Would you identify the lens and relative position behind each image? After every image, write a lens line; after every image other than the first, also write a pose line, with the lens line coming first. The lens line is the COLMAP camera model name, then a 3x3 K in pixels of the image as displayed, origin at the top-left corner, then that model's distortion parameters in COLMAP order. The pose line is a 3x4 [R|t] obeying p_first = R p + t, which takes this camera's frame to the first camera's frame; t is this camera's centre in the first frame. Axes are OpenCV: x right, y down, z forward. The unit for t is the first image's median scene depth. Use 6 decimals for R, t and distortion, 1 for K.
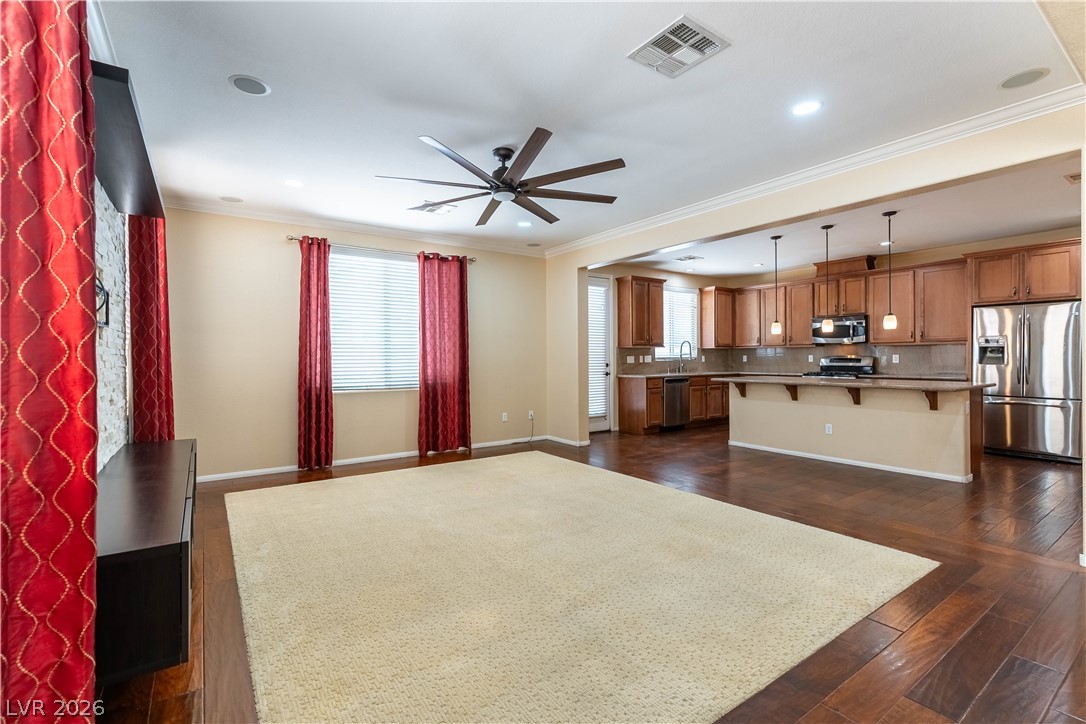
lens RADIAL K [[476.9, 0, 544.4], [0, 476.9, 357.4], [0, 0, 1]] dist [-0.007519, 0.001869]
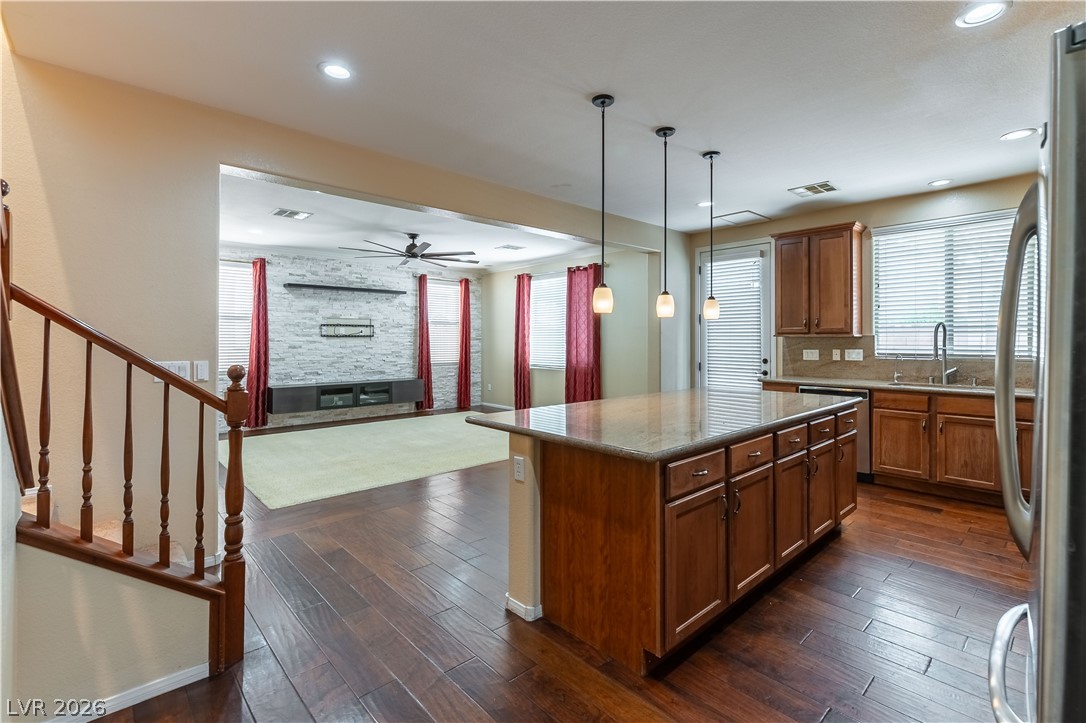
lens RADIAL K [[476.9, 0, 548.0], [0, 476.9, 334.9], [0, 0, 1]] dist [-0.007519, 0.001869]
pose [[0.153817, -0.011971, -0.988027, 1.012122], [-0.010419, 0.999851, -0.013736, -0.013341], [0.988044, 0.012408, 0.153669, 0.704042]]
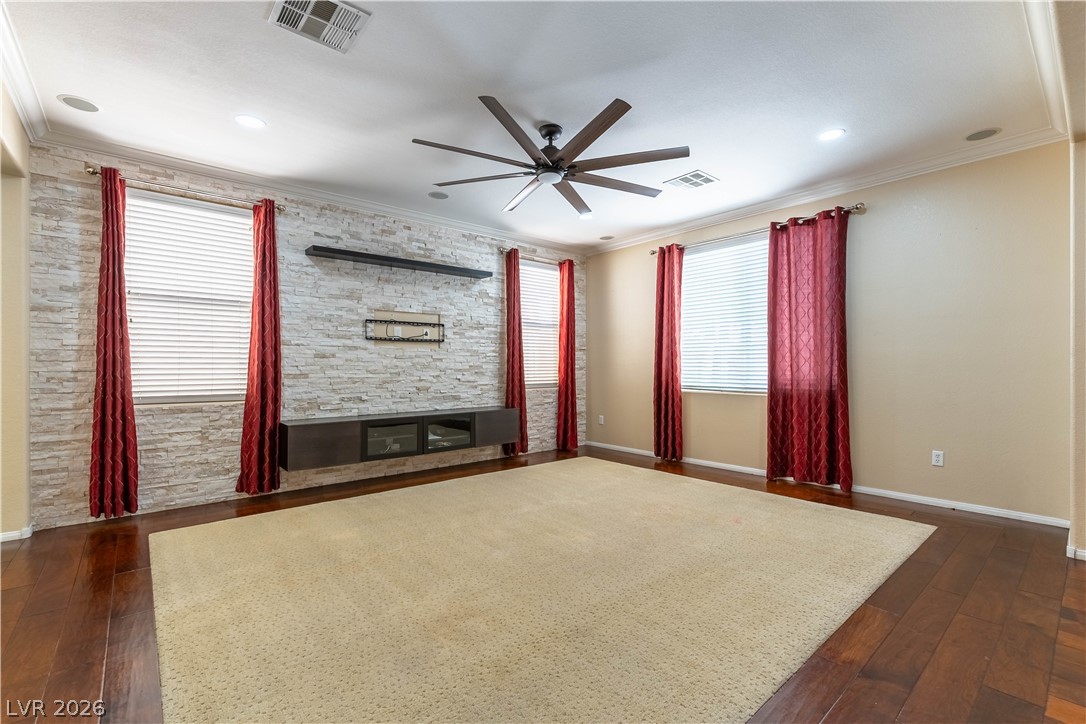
lens RADIAL K [[476.9, 0, 546.2], [0, 476.9, 366.0], [0, 0, 1]] dist [-0.007519, 0.001869]
pose [[0.105784, -0.000527, -0.994389, 0.473215], [-0.009607, 0.999953, -0.001552, 0.021575], [0.994343, 0.009717, 0.105774, 0.513425]]
